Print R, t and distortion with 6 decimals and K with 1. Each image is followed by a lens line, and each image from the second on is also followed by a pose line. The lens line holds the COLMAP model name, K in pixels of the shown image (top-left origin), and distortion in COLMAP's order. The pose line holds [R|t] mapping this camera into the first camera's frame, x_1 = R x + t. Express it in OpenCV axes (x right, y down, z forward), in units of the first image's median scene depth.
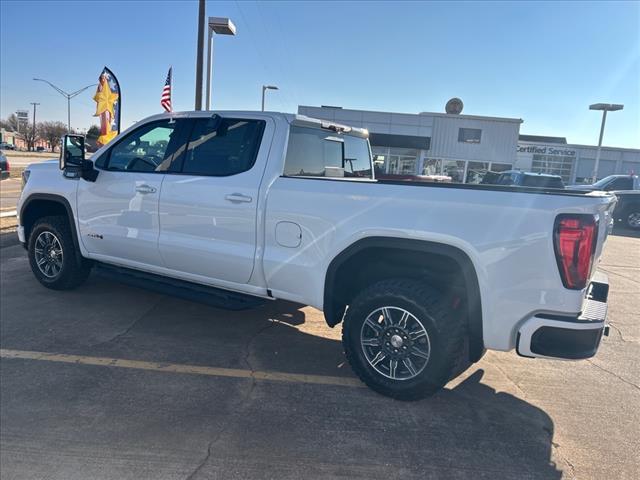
lens RADIAL K [[473.4, 0, 320.0], [0, 473.4, 240.0], [0, 0, 1]] dist [0.006888, 0.006658]
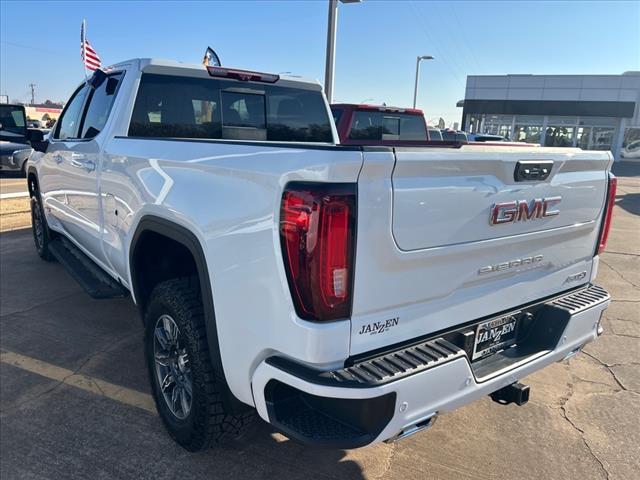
lens RADIAL K [[473.4, 0, 320.0], [0, 473.4, 240.0], [0, 0, 1]] dist [0.006888, 0.006658]
pose [[0.932060, 0.046563, -0.359300, 0.537261], [-0.030883, 0.998308, 0.049259, -0.011374], [0.360985, -0.034816, 0.931921, 0.373203]]
